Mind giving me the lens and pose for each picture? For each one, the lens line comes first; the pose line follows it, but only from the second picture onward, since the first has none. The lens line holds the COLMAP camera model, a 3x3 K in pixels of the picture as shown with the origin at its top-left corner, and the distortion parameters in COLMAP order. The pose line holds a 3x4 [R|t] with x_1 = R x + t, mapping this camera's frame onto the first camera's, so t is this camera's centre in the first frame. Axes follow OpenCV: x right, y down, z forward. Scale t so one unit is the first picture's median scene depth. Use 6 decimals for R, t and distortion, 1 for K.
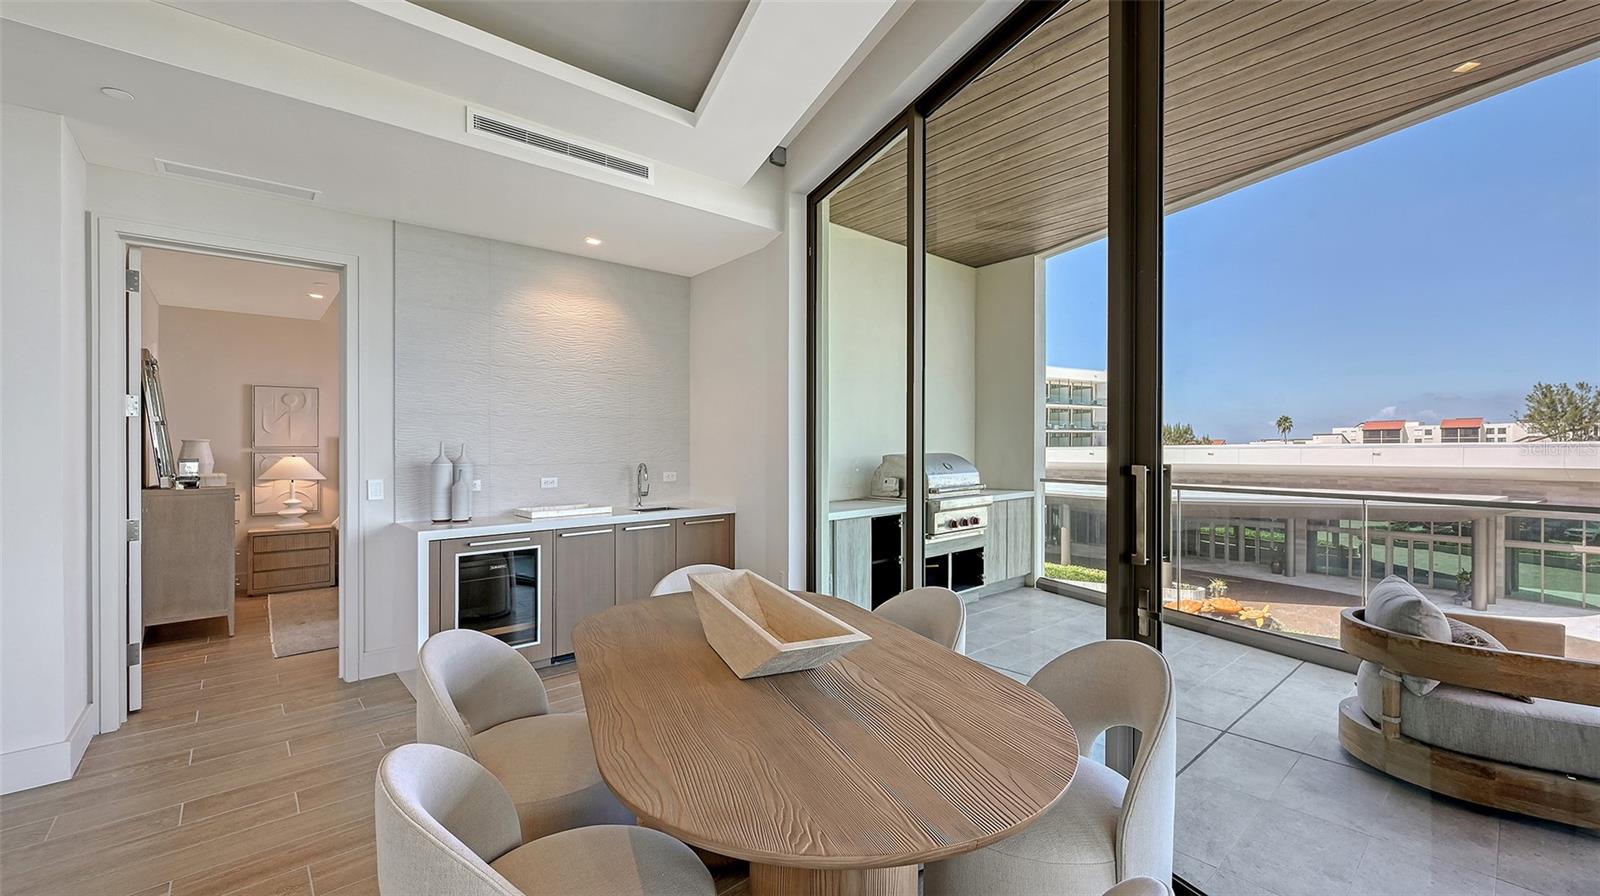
lens RADIAL K [[639.9, 0, 781.7], [0, 639.9, 452.8], [0, 0, 1]] dist [-0.001998, -0.001189]
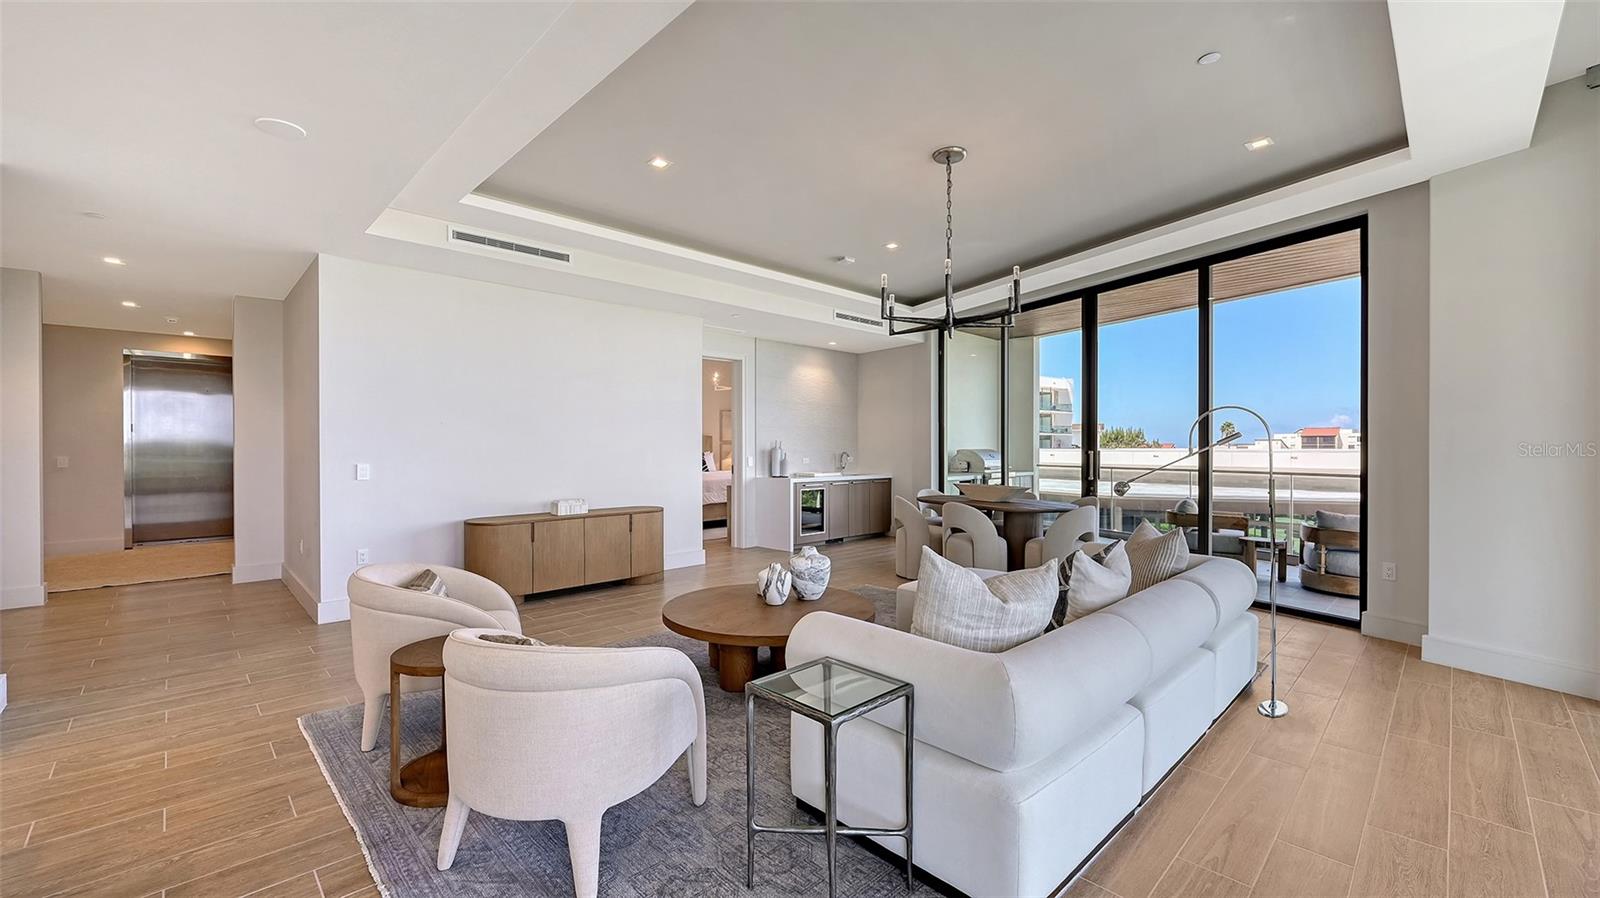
lens RADIAL K [[639.9, 0, 770.6], [0, 639.9, 442.5], [0, 0, 1]] dist [-0.001998, -0.001189]
pose [[0.999057, 0.013100, 0.041385, -0.440070], [-0.012538, 0.999826, -0.013800, 0.014227], [-0.041559, 0.013268, 0.999048, -0.798357]]
